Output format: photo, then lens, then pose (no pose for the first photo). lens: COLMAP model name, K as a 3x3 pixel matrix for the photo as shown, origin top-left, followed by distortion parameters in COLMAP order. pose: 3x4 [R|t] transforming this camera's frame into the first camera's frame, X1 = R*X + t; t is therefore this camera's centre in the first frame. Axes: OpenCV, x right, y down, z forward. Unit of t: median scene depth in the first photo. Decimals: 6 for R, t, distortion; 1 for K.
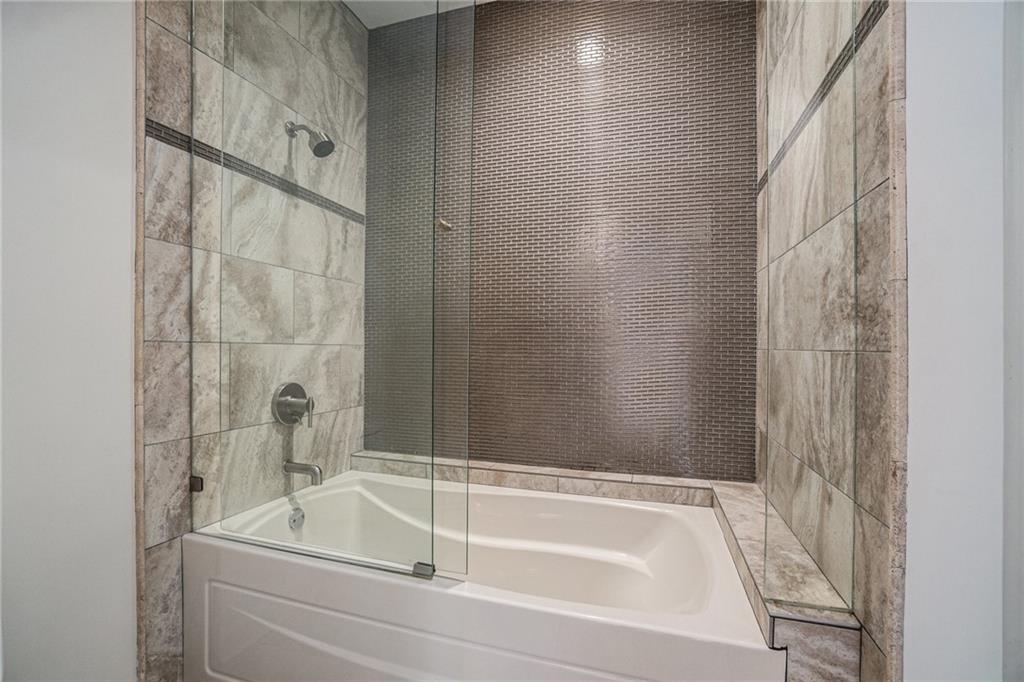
lens RADIAL K [[460.5, 0, 495.0], [0, 460.5, 335.0], [0, 0, 1]] dist [-0.069522, 0.023906]
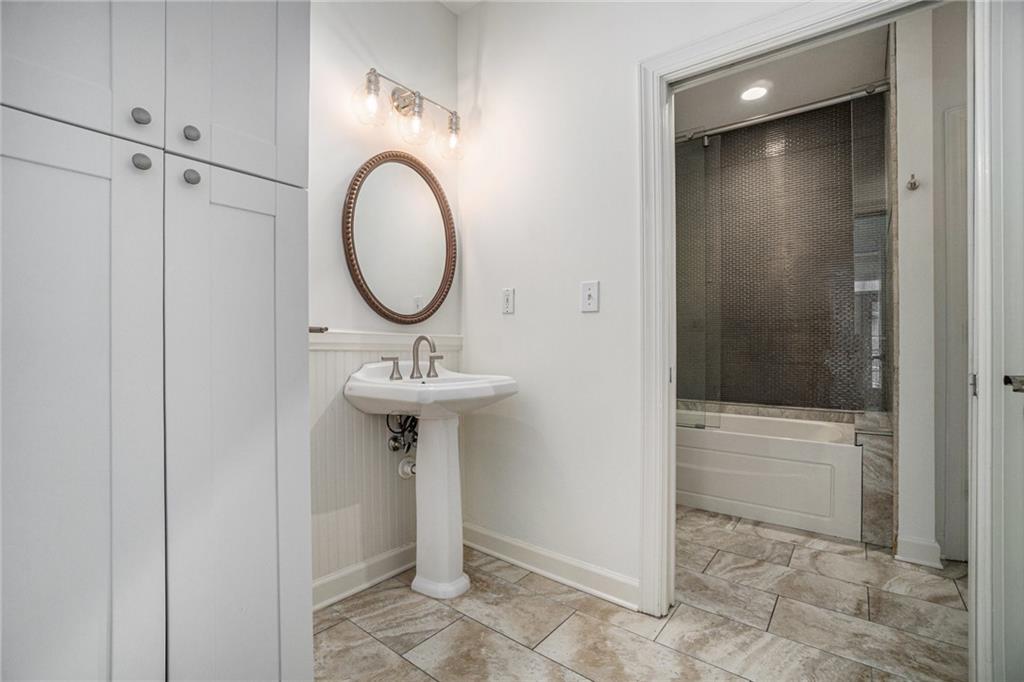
lens RADIAL K [[460.5, 0, 495.0], [0, 460.5, 335.0], [0, 0, 1]] dist [-0.069522, 0.023906]
pose [[0.935331, -0.007607, -0.353693, -0.220812], [0.004731, 0.999948, -0.008995, 0.041398], [0.353743, 0.006740, 0.935318, -1.128166]]
